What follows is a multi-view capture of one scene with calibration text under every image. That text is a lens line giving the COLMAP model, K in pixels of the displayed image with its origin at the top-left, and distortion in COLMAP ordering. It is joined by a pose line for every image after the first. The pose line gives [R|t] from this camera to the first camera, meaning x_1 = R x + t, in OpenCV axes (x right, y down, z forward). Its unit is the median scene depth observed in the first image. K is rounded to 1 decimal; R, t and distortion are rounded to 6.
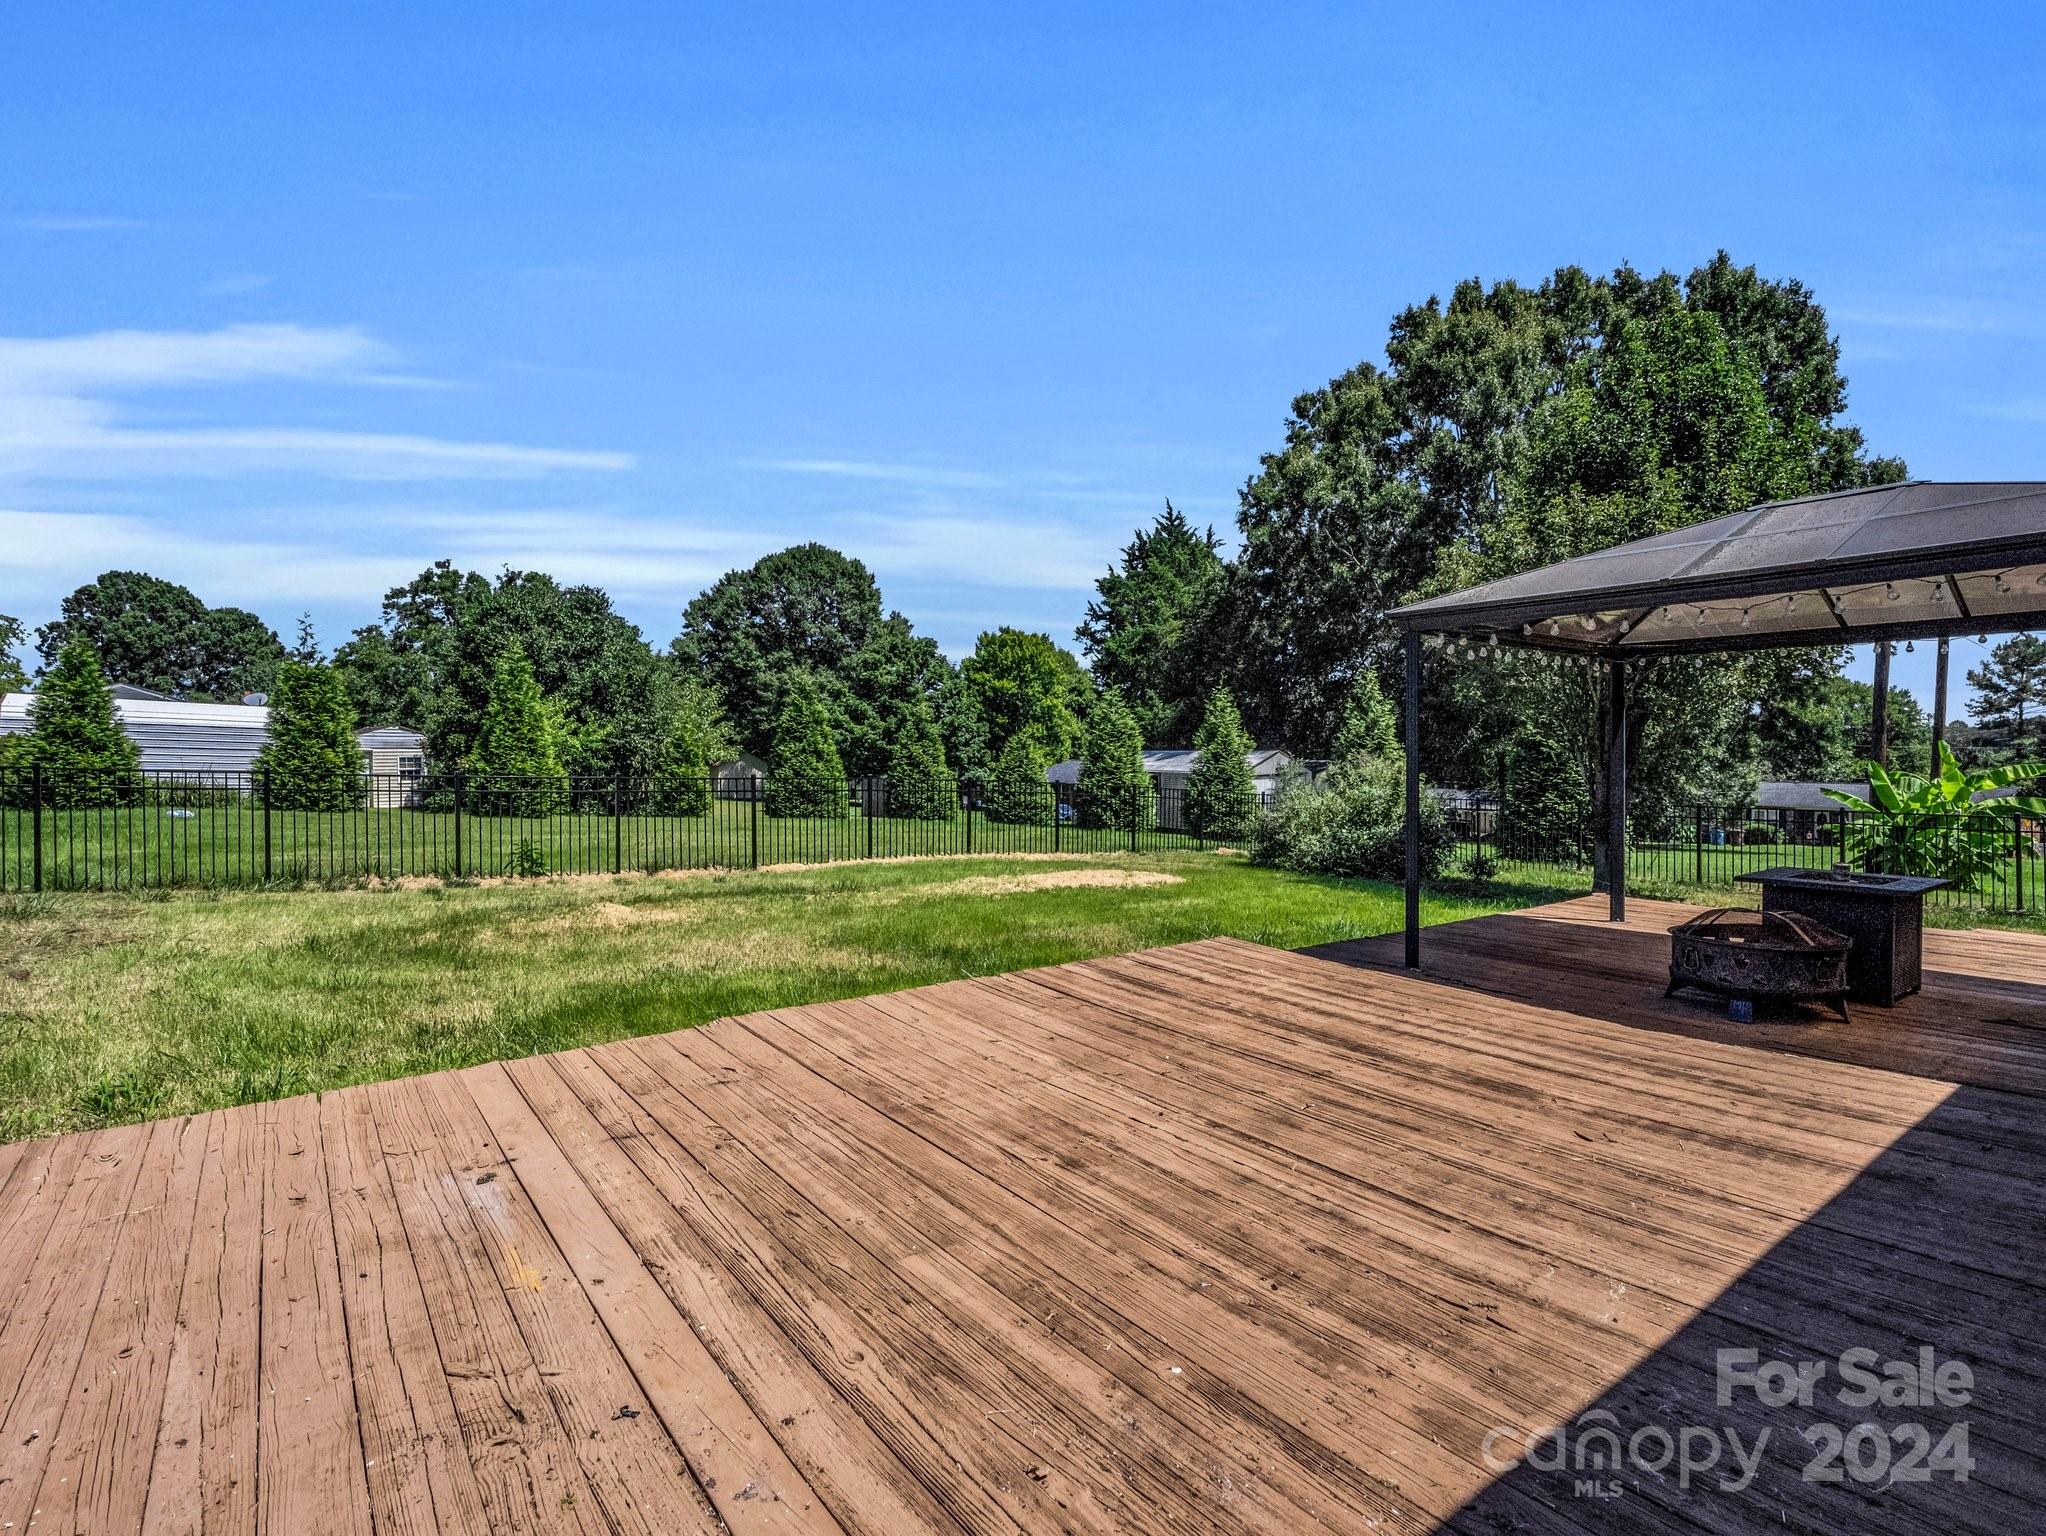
lens RADIAL K [[1013.1, 0, 1023.0], [0, 1013.1, 768.0], [0, 0, 1]] dist [0.012314, -0.000187]
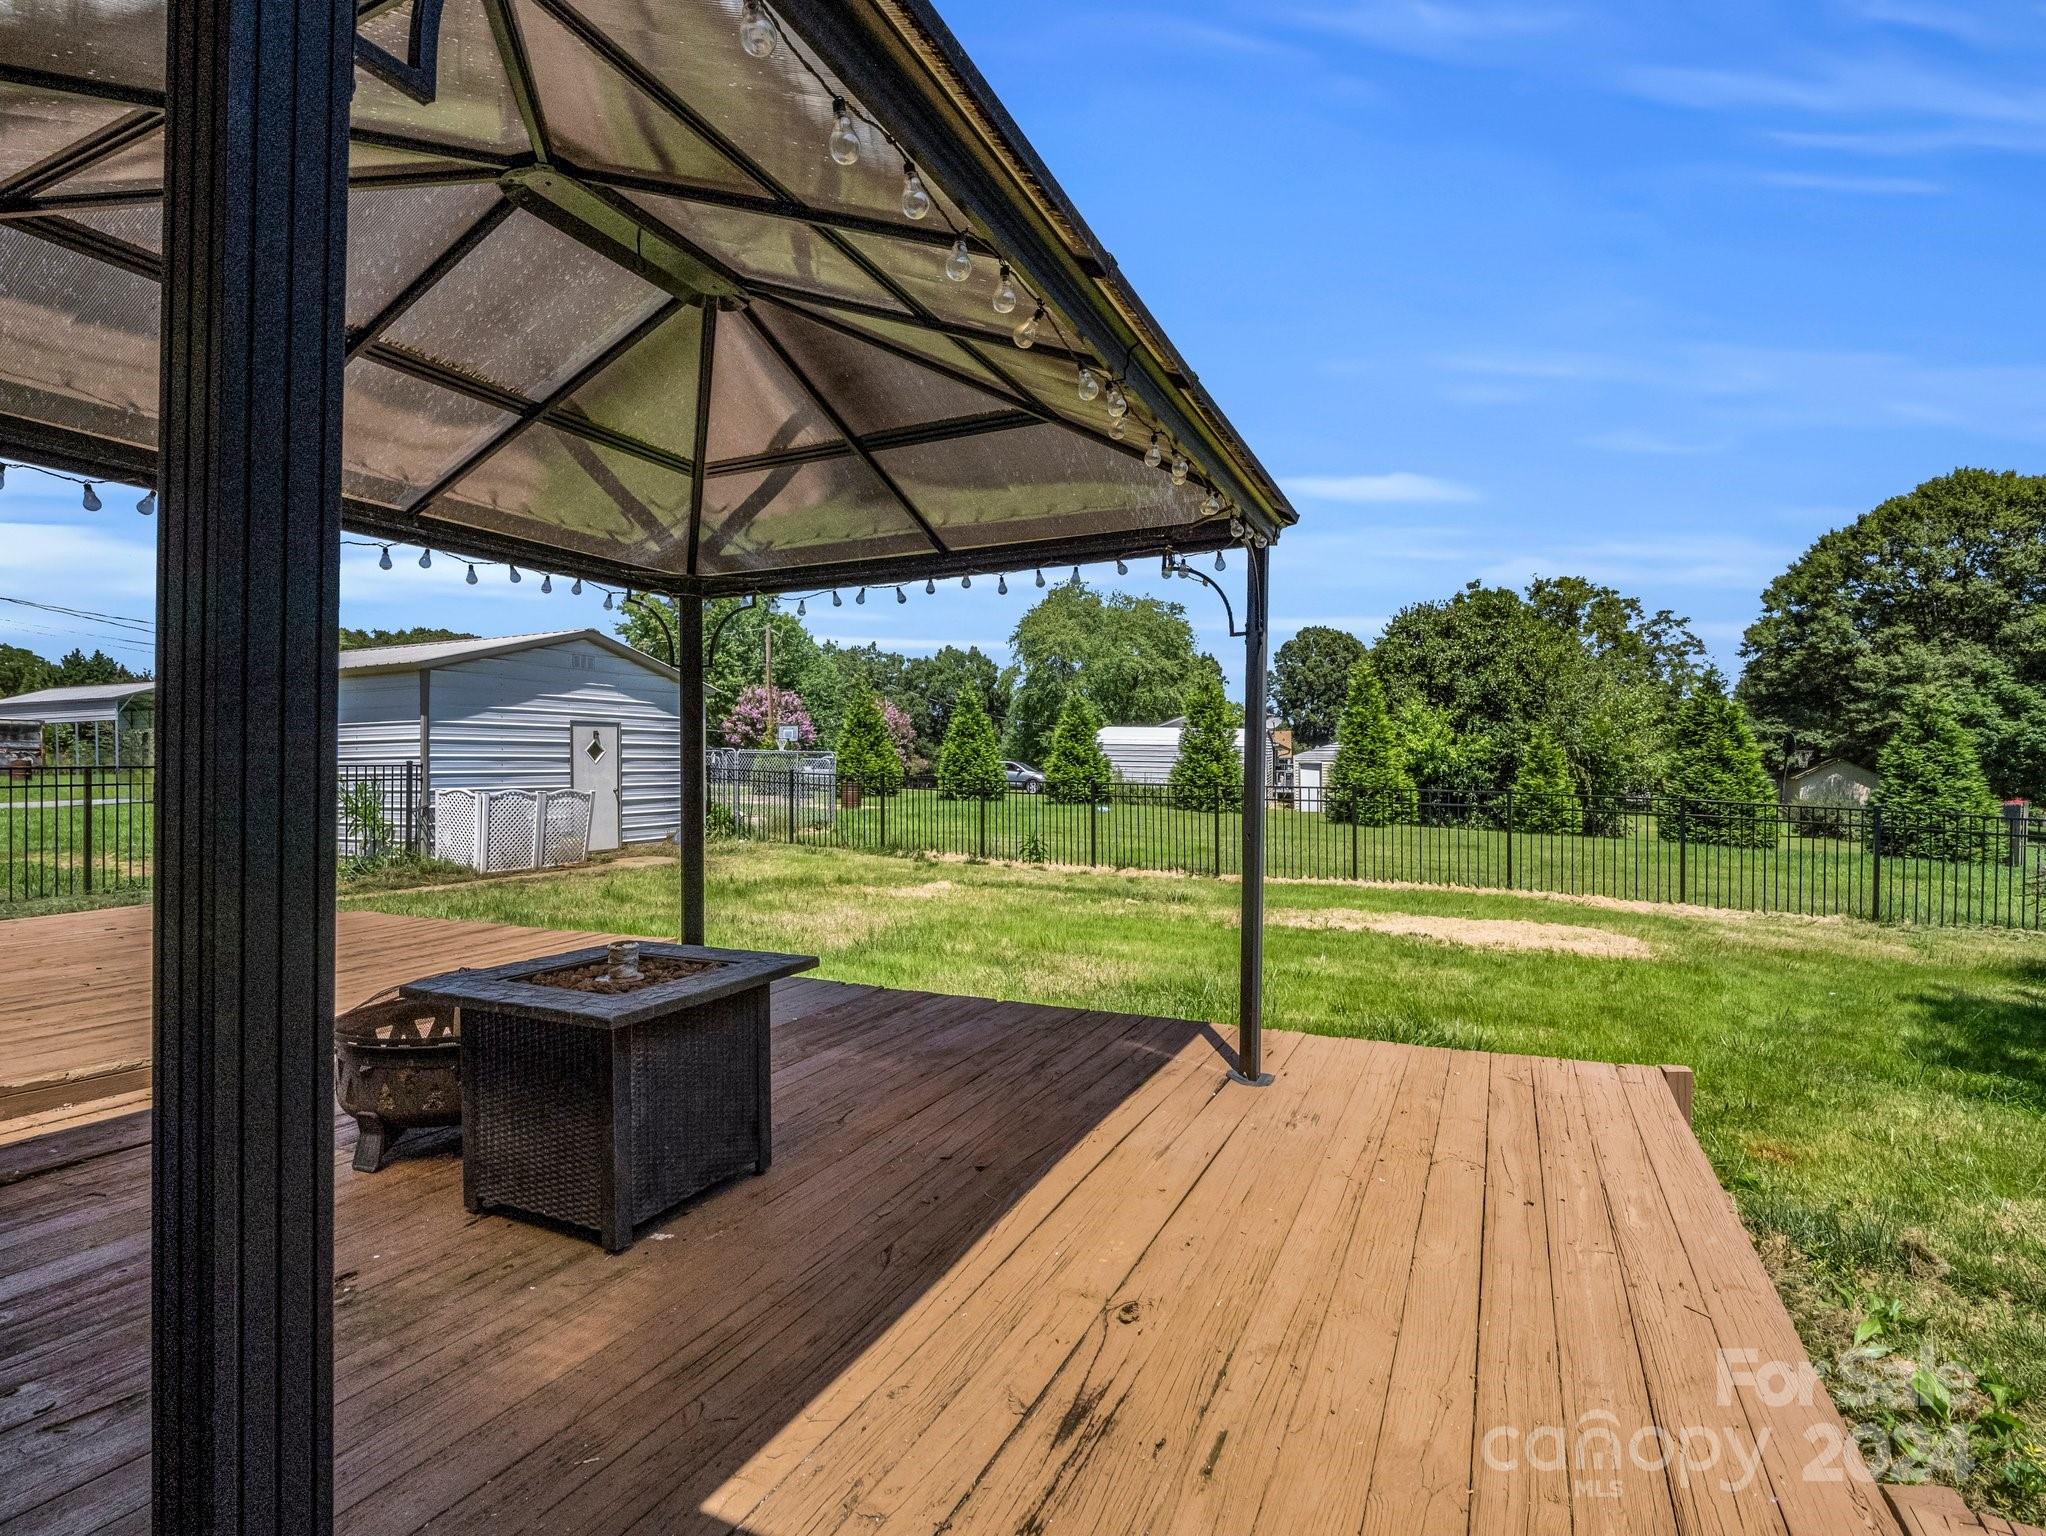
lens RADIAL K [[1033.3, 0, 1023.0], [0, 1033.3, 768.0], [0, 0, 1]] dist [-0.005187, -0.001291]
pose [[0.478529, -0.004514, -0.878060, 0.126508], [-0.007162, 0.999933, -0.009044, 0.000707], [0.878043, 0.010616, 0.478465, 0.081558]]
